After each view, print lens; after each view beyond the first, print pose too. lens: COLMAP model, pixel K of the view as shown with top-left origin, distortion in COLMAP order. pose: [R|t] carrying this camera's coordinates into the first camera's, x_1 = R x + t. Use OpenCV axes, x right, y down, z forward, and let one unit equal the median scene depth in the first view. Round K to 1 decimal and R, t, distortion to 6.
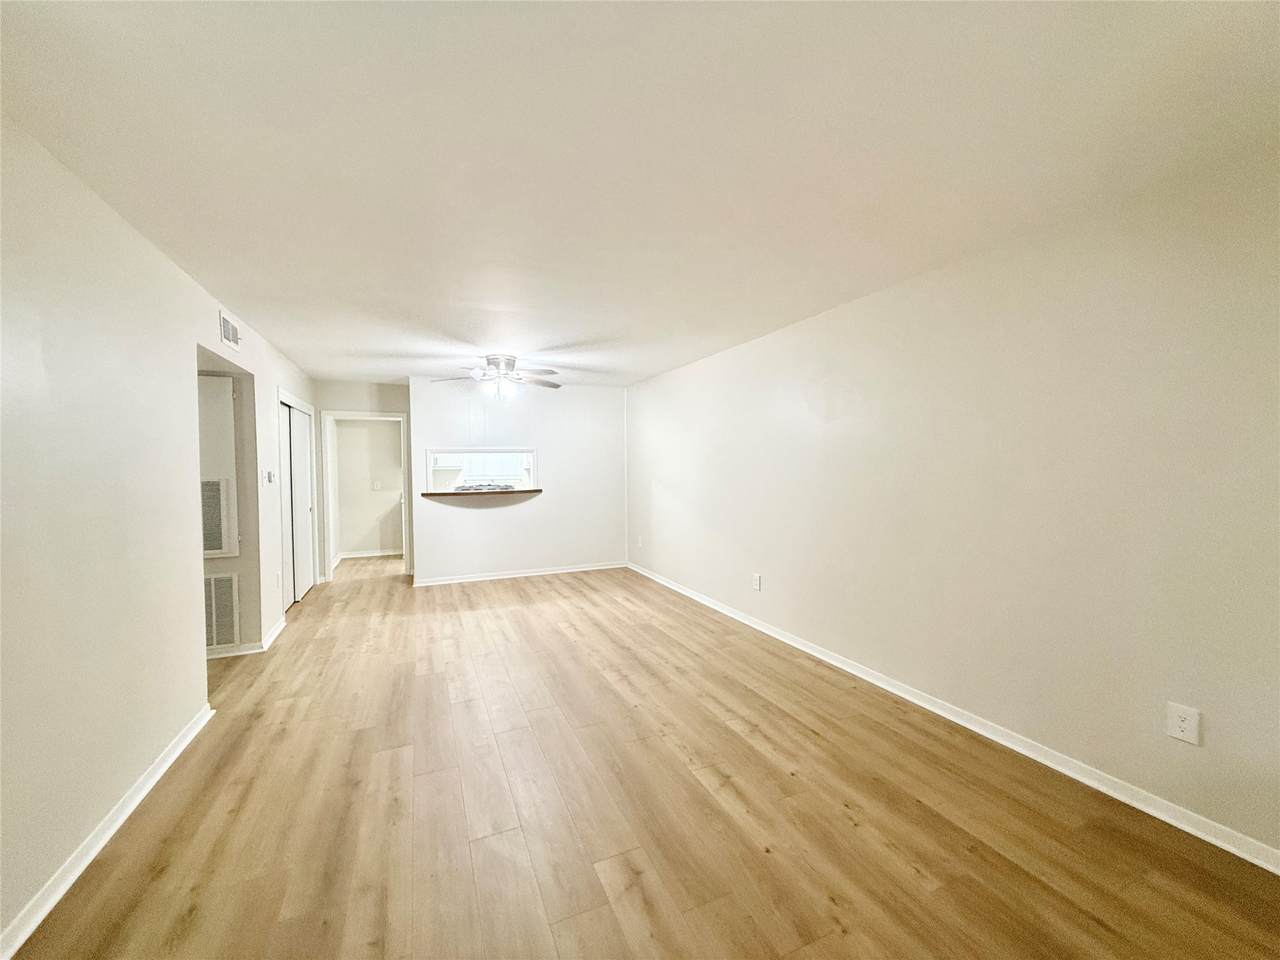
lens RADIAL K [[508.9, 0, 638.9], [0, 508.9, 481.5], [0, 0, 1]] dist [0.000309, -0.000170]
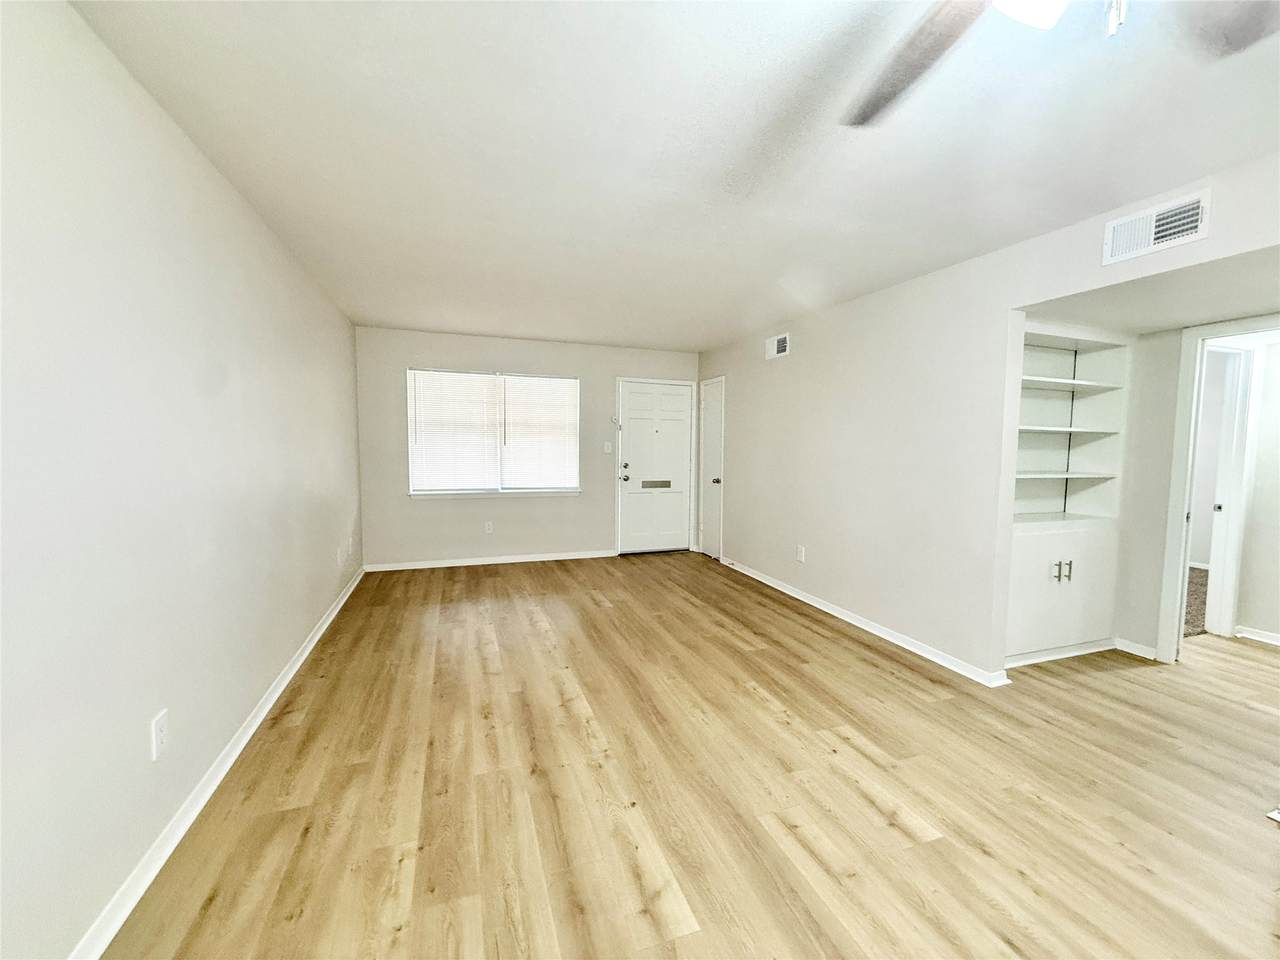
lens RADIAL K [[508.9, 0, 638.9], [0, 508.9, 481.5], [0, 0, 1]] dist [0.000309, -0.000170]
pose [[-0.997783, -0.009570, 0.065863, -0.163181], [-0.002545, 0.994371, 0.105927, -0.033812], [-0.066506, 0.105524, -0.992190, 1.486418]]
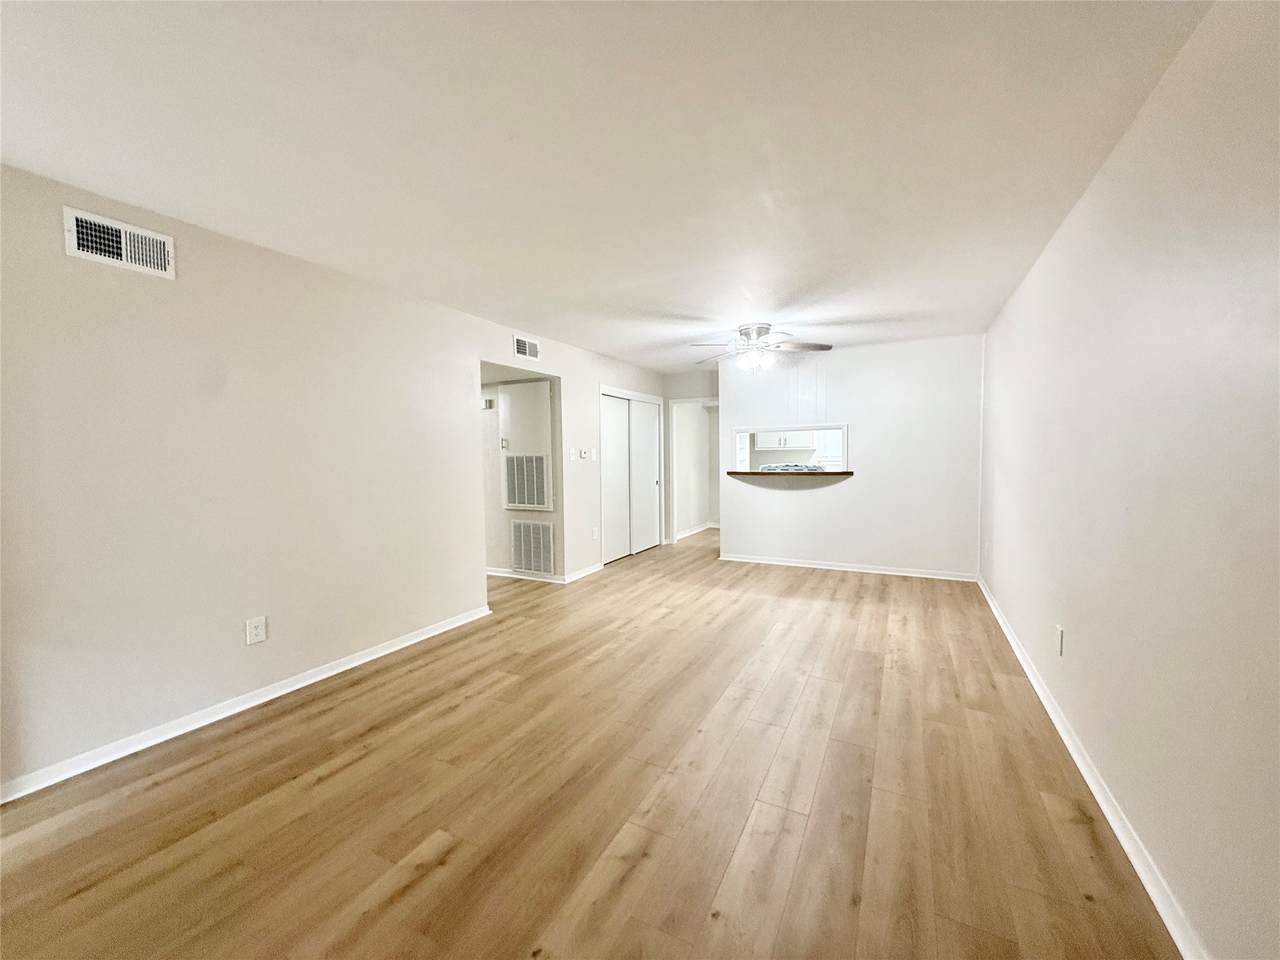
lens RADIAL K [[508.9, 0, 638.9], [0, 508.9, 481.5], [0, 0, 1]] dist [0.000309, -0.000170]
pose [[0.628088, 0.043668, -0.776916, 0.415412], [-0.018630, 0.998982, 0.041089, 0.005859], [0.777920, -0.011333, 0.628262, 0.309679]]
